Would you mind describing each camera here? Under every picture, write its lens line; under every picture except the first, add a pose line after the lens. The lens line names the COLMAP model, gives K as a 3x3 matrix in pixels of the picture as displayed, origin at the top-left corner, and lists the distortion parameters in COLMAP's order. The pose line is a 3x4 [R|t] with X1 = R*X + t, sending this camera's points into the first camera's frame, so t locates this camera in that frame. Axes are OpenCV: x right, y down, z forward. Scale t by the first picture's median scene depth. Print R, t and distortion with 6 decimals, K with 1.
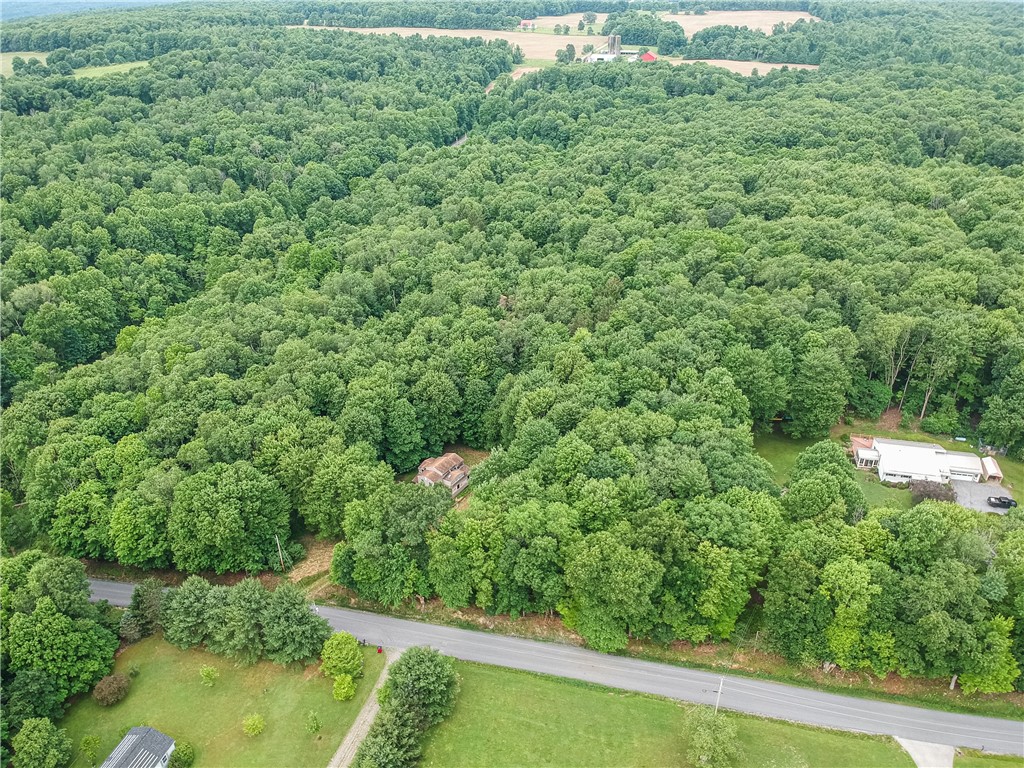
lens RADIAL K [[750.6, 0, 512.0], [0, 750.6, 384.0], [0, 0, 1]] dist [0.065902, -0.130368]
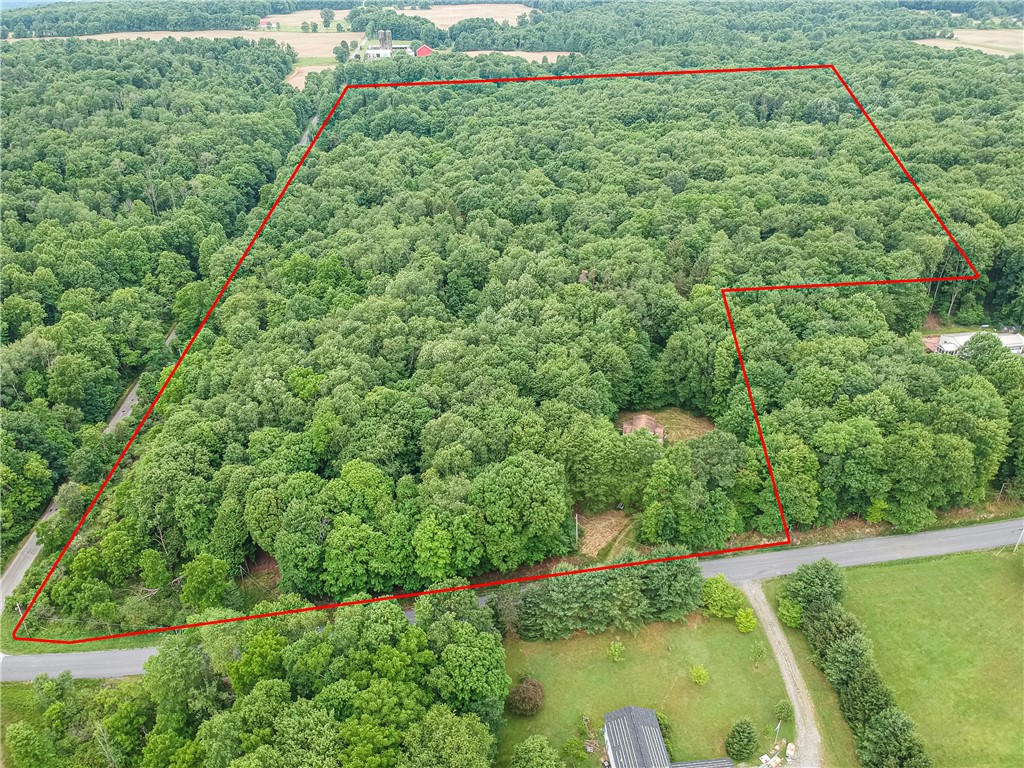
lens RADIAL K [[750.6, 0, 512.0], [0, 750.6, 384.0], [0, 0, 1]] dist [0.065902, -0.130368]
pose [[0.926759, -0.183398, 0.327845, -0.126594], [0.182386, 0.982635, 0.034117, -0.004356], [-0.328409, 0.028176, 0.944115, 0.012438]]
